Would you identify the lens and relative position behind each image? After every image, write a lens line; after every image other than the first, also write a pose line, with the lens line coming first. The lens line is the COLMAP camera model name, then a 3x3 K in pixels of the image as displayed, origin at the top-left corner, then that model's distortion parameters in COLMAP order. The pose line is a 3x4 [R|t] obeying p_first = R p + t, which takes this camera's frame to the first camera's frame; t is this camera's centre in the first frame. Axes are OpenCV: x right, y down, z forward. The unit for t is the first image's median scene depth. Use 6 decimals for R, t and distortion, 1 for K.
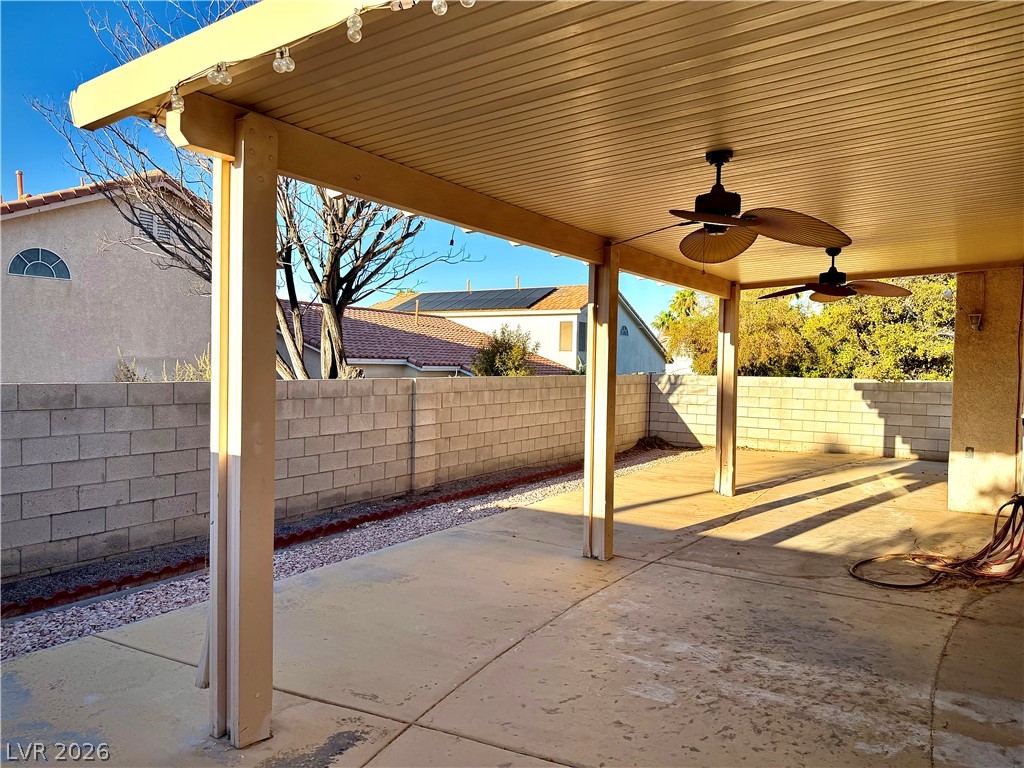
lens RADIAL K [[724.5, 0, 512.0], [0, 724.5, 384.0], [0, 0, 1]] dist [0.134403, -0.208959]
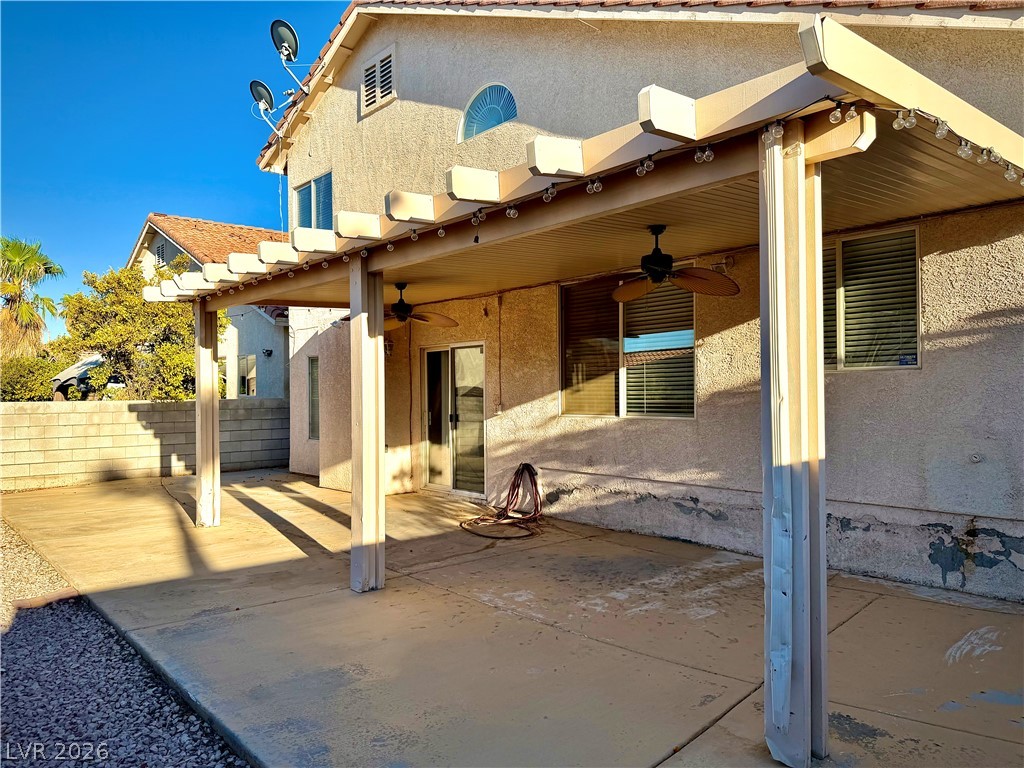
lens RADIAL K [[724.5, 0, 512.0], [0, 724.5, 384.0], [0, 0, 1]] dist [0.134403, -0.208959]
pose [[0.272037, -0.008370, 0.962250, -0.823350], [0.041456, 0.999136, -0.003029, -0.011581], [-0.961393, 0.040715, 0.272149, 0.641539]]
